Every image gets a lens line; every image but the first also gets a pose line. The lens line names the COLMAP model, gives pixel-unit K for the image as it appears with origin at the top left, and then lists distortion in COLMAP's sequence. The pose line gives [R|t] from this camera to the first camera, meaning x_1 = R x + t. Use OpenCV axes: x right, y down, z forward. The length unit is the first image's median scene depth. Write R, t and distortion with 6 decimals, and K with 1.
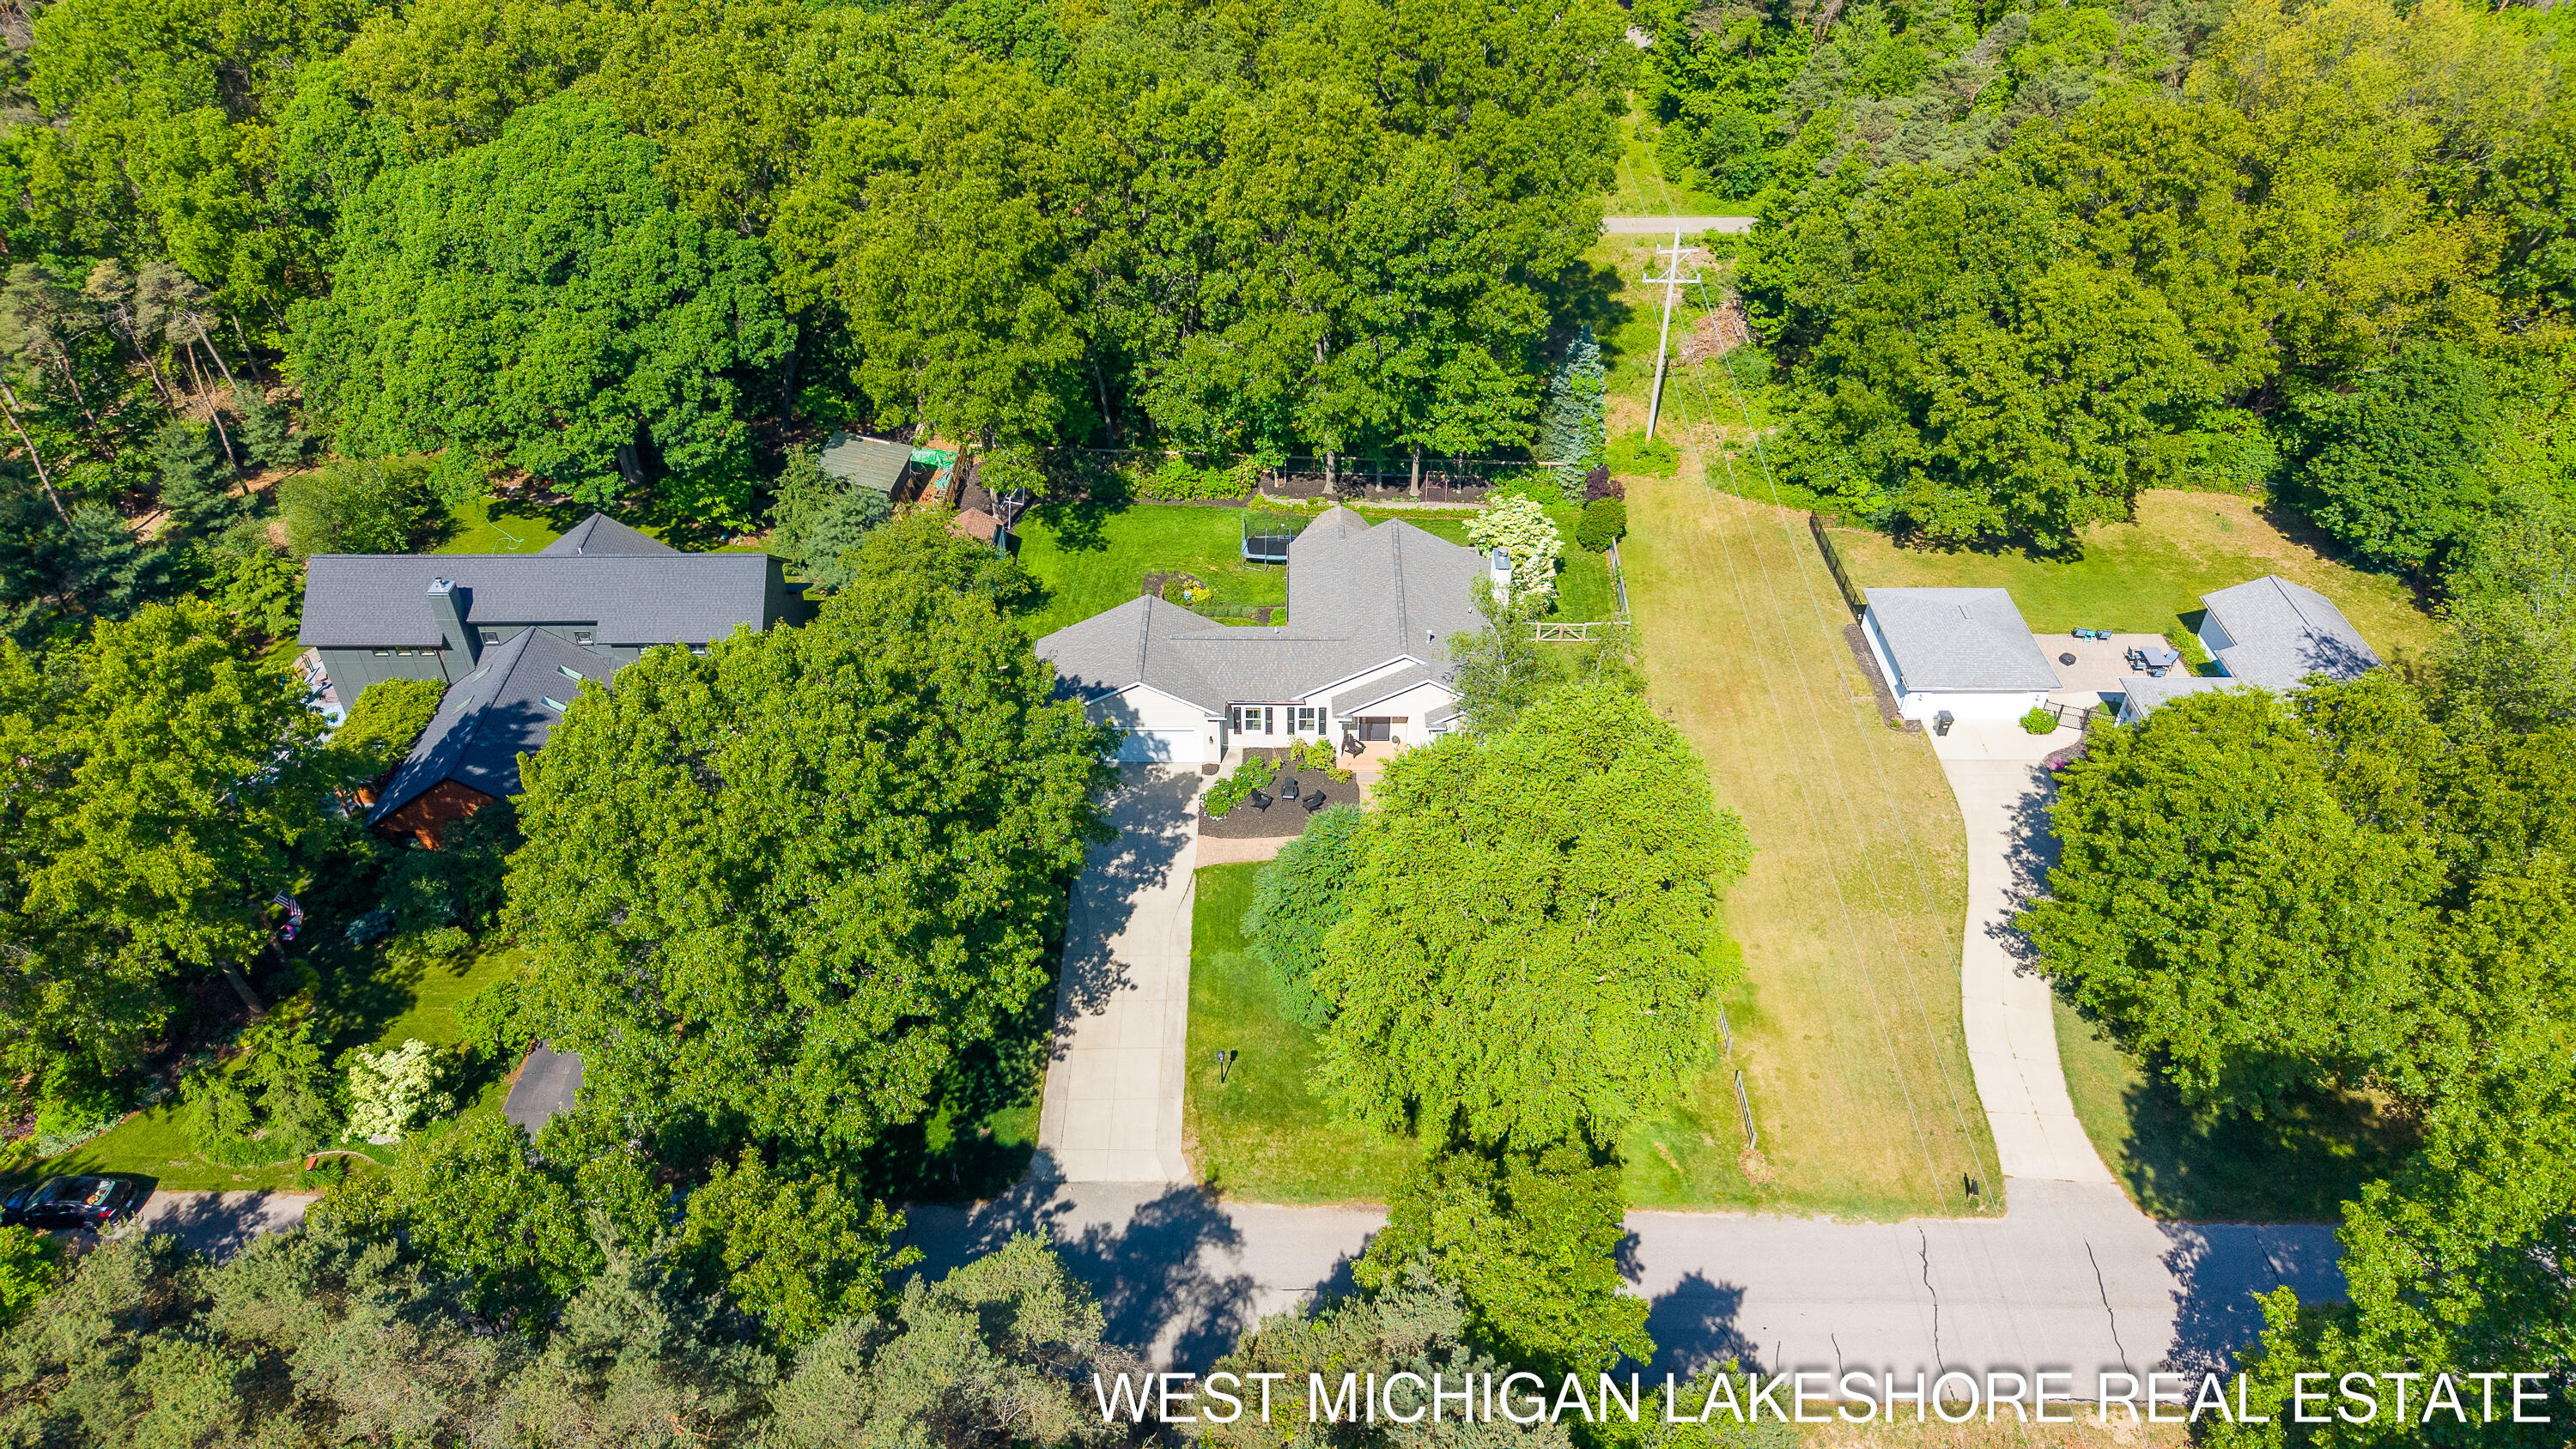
lens RADIAL K [[1755.9, 0, 1286.3], [0, 1755.9, 658.5], [0, 0, 1]] dist [0.035191, -0.032444]
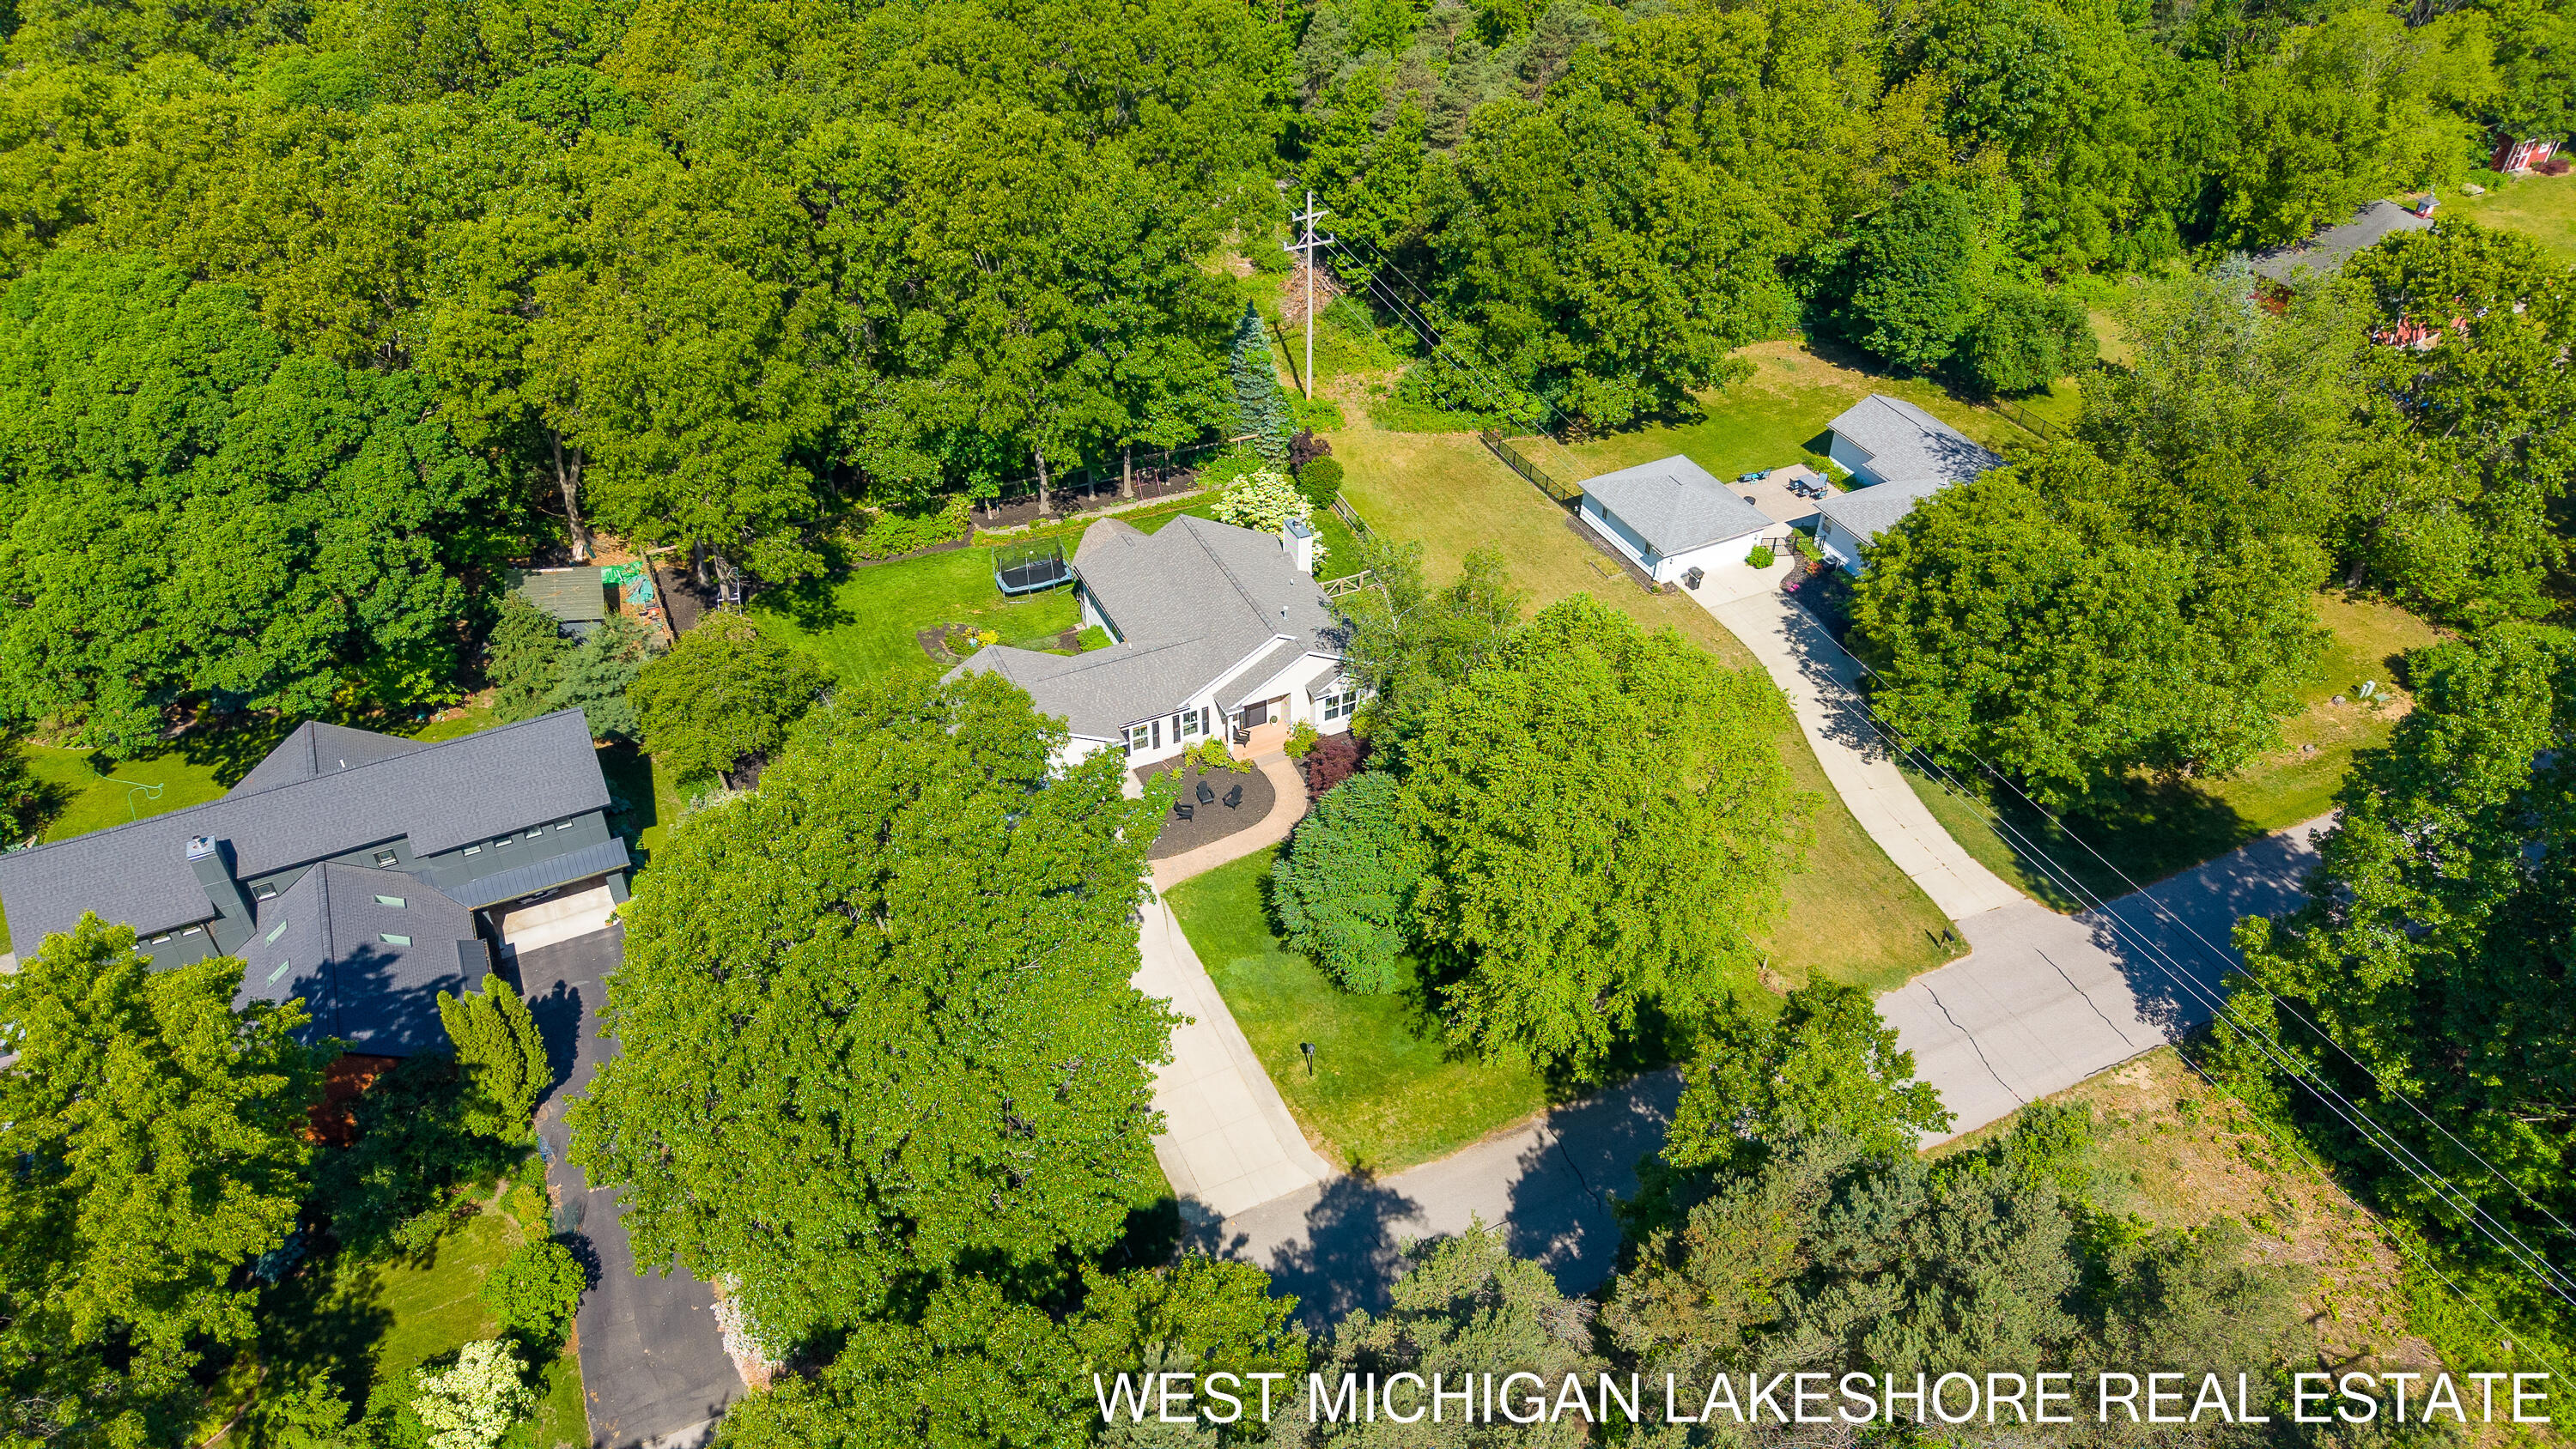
lens RADIAL K [[1755.9, 0, 1286.3], [0, 1755.9, 658.5], [0, 0, 1]] dist [0.035191, -0.032444]
pose [[0.902083, -0.255293, 0.347954, -0.255486], [0.256714, 0.965536, 0.042871, -0.027413], [-0.346907, 0.050651, 0.936531, 0.036912]]
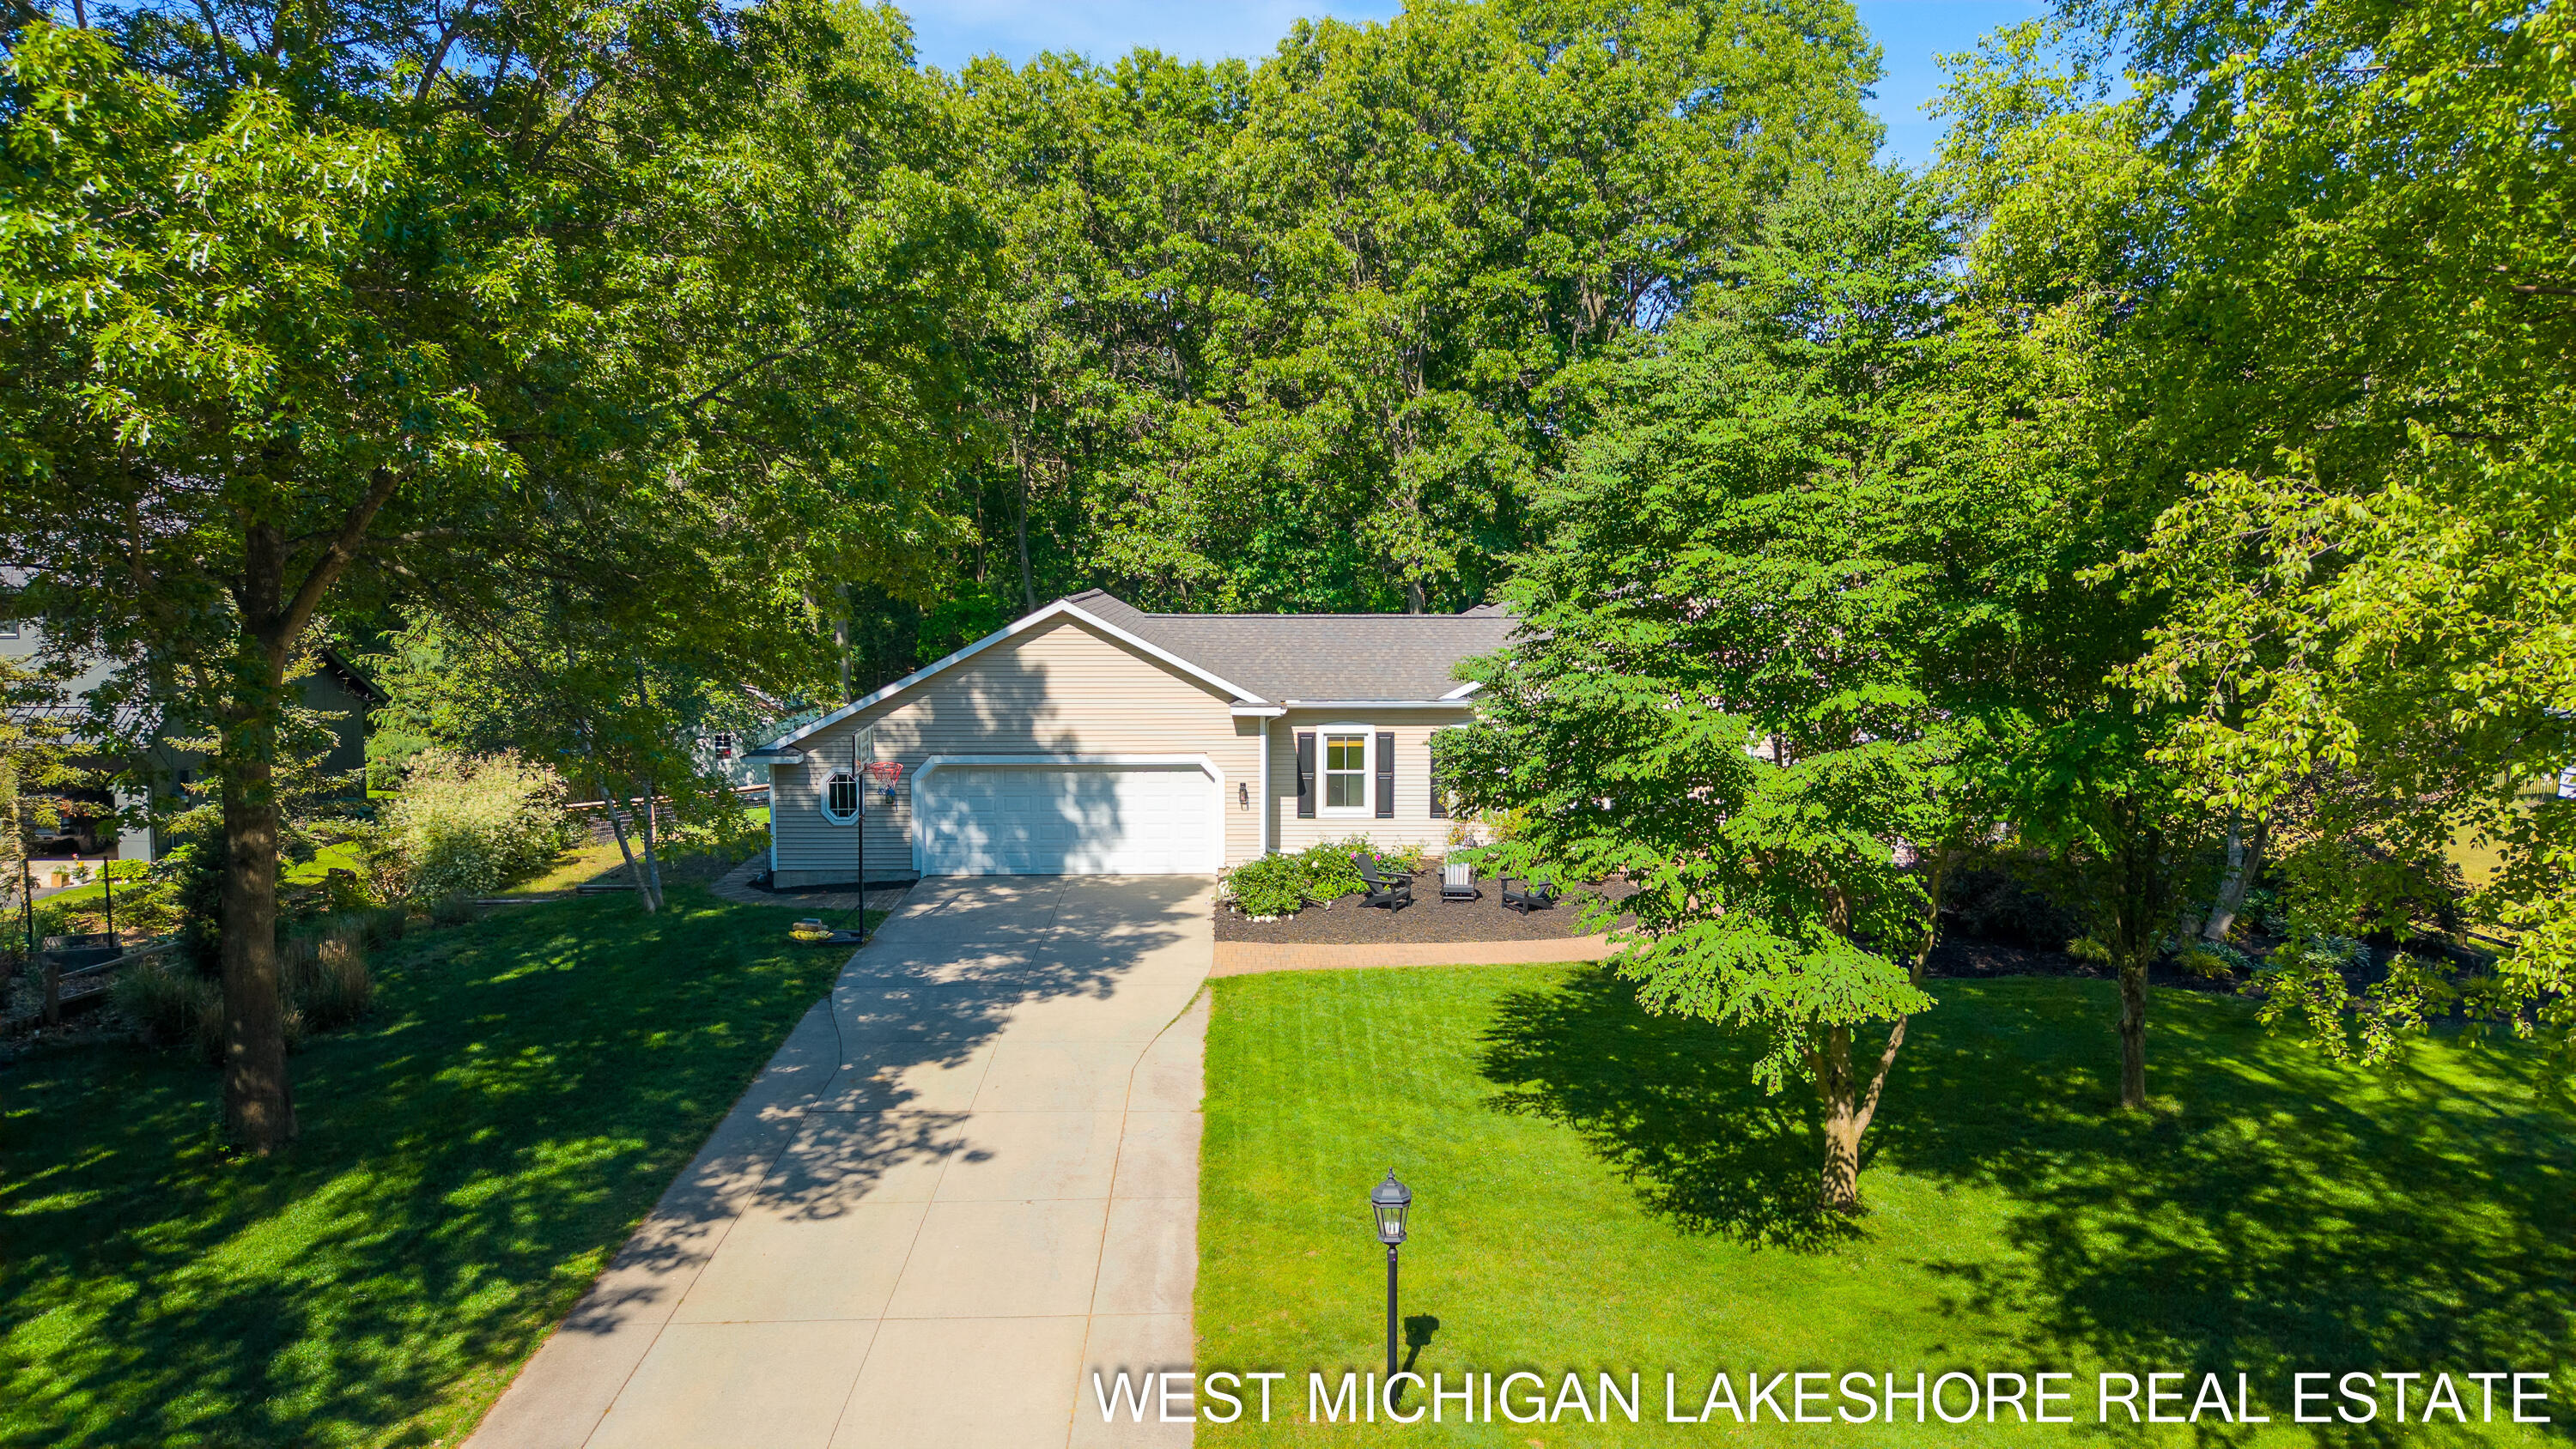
lens RADIAL K [[1755.9, 0, 1286.3], [0, 1755.9, 658.5], [0, 0, 1]] dist [0.035191, -0.032444]
pose [[0.999540, 0.006056, 0.029731, -0.040658], [0.010883, 0.843118, -0.537619, 0.209960], [-0.028322, 0.537695, 0.842664, 0.594556]]
